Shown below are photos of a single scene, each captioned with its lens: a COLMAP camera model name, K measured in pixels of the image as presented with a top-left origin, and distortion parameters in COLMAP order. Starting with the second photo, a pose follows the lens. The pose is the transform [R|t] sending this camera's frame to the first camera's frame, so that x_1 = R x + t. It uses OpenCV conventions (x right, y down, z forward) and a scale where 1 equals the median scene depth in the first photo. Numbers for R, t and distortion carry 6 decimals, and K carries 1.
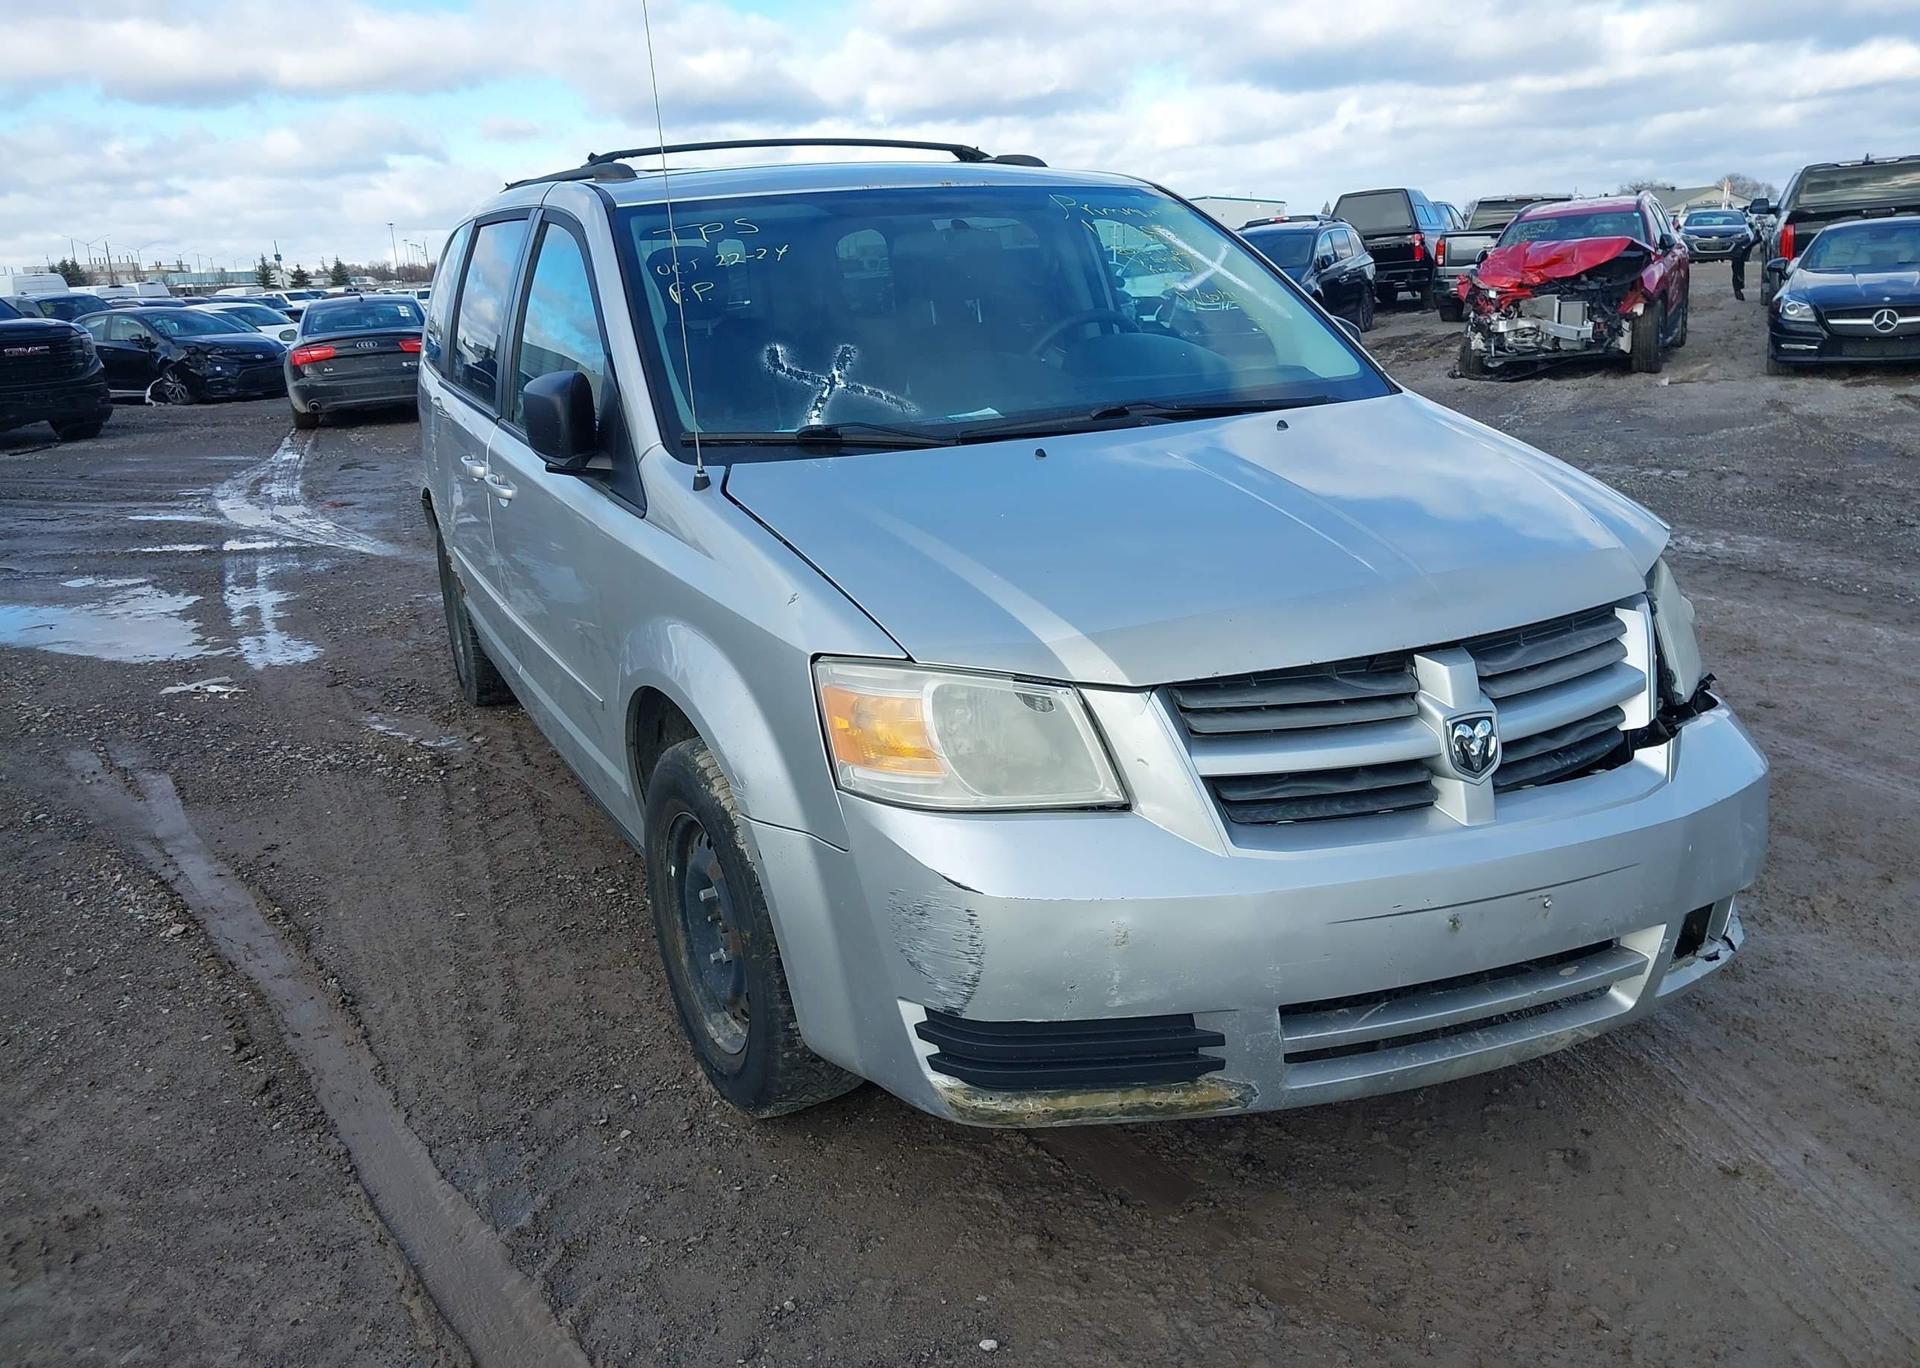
lens RADIAL K [[1520.7, 0, 942.4], [0, 1520.7, 677.0], [0, 0, 1]] dist [0.038180, -0.038869]
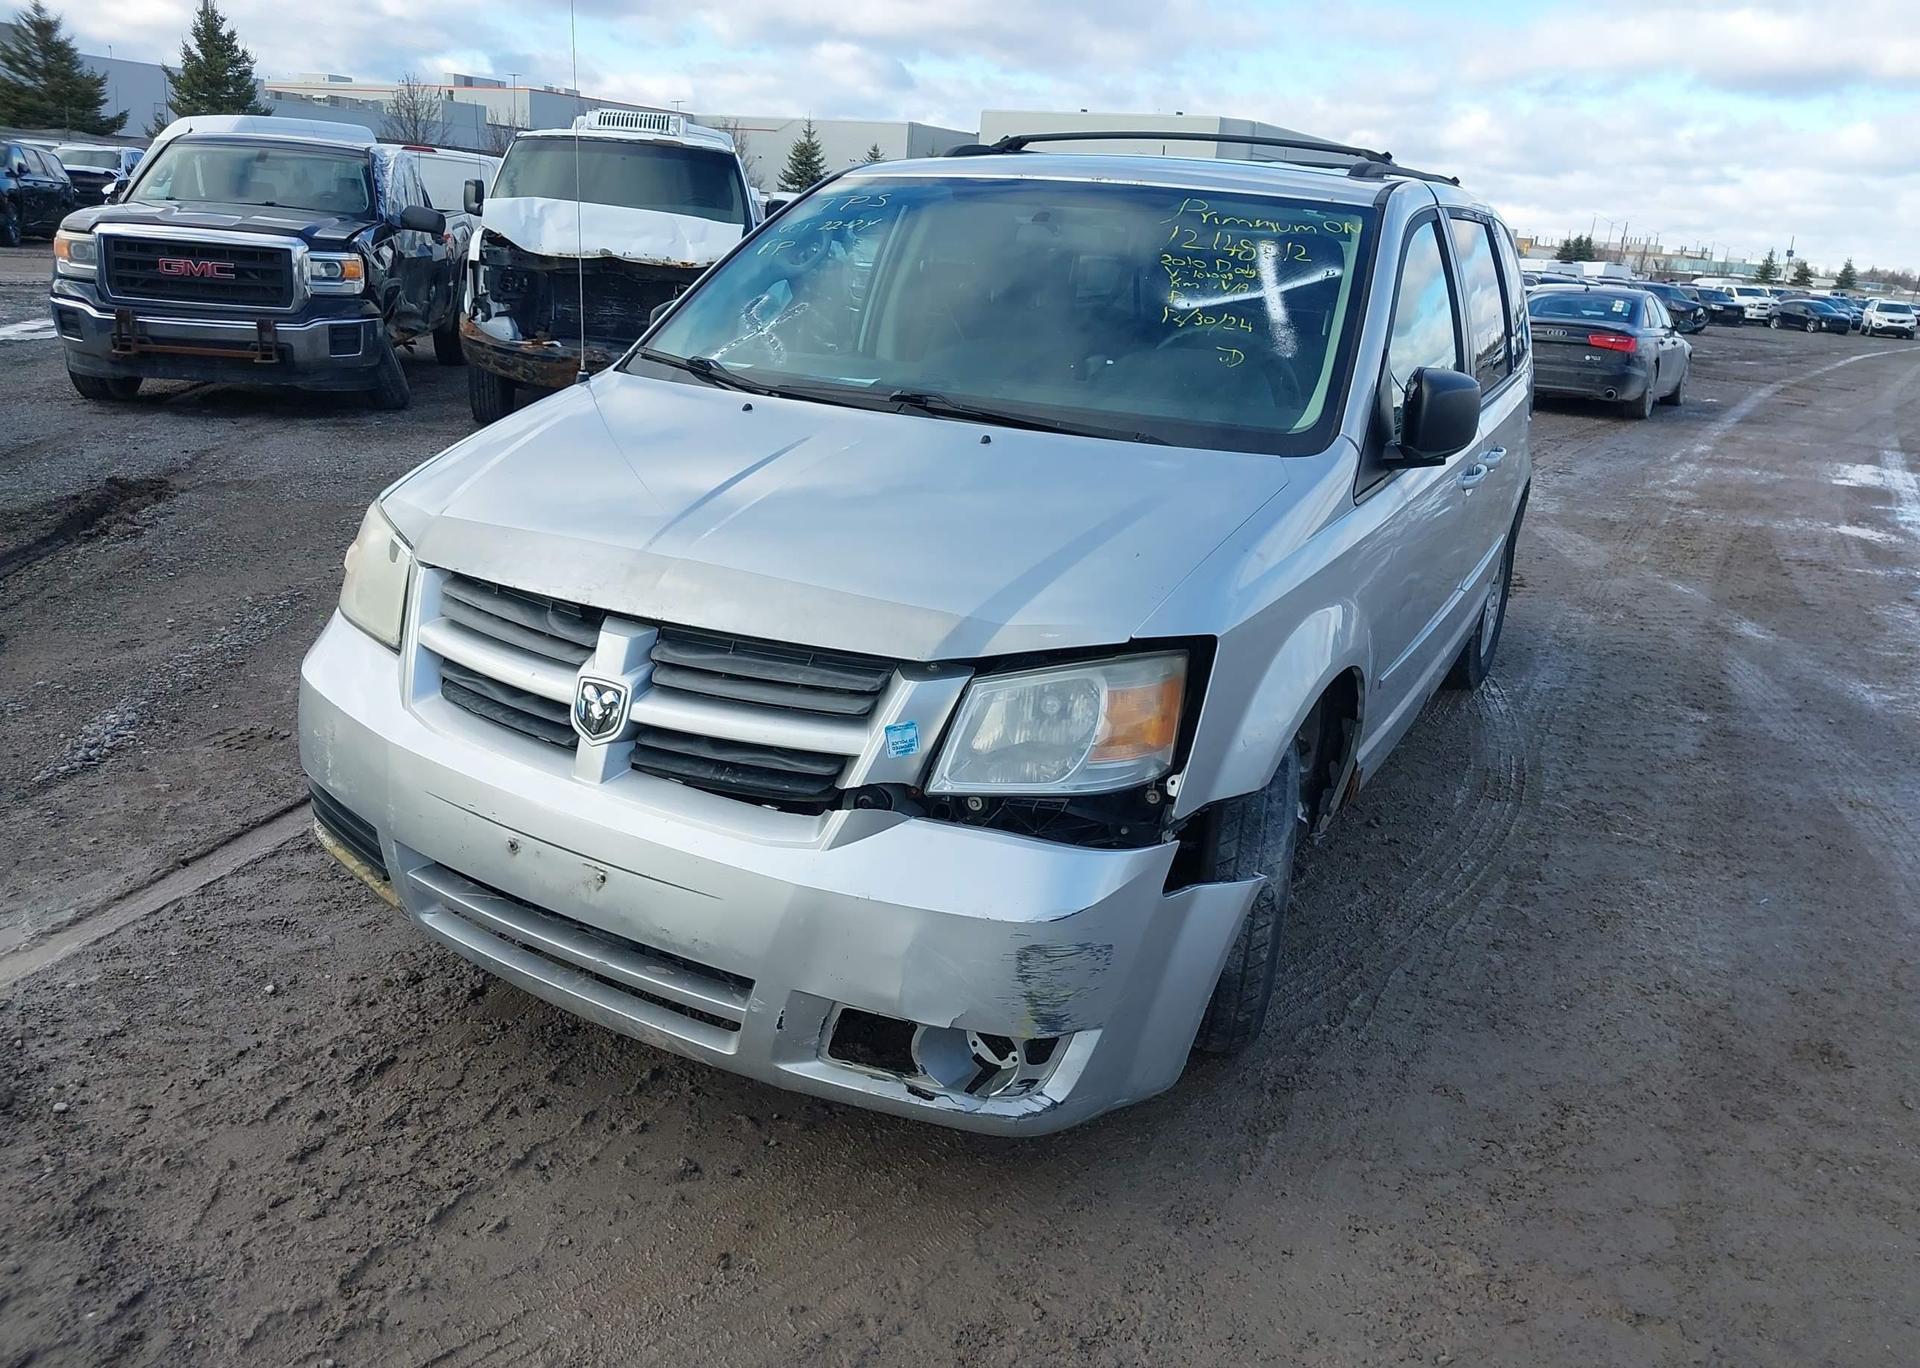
lens RADIAL K [[1520.7, 0, 998.9], [0, 1520.7, 688.1], [0, 0, 1]] dist [0.038180, -0.038869]
pose [[0.624704, 0.311141, -0.716196, 1.158411], [-0.302015, 0.942081, 0.145841, -0.188962], [0.720092, 0.125194, 0.682491, 0.430192]]
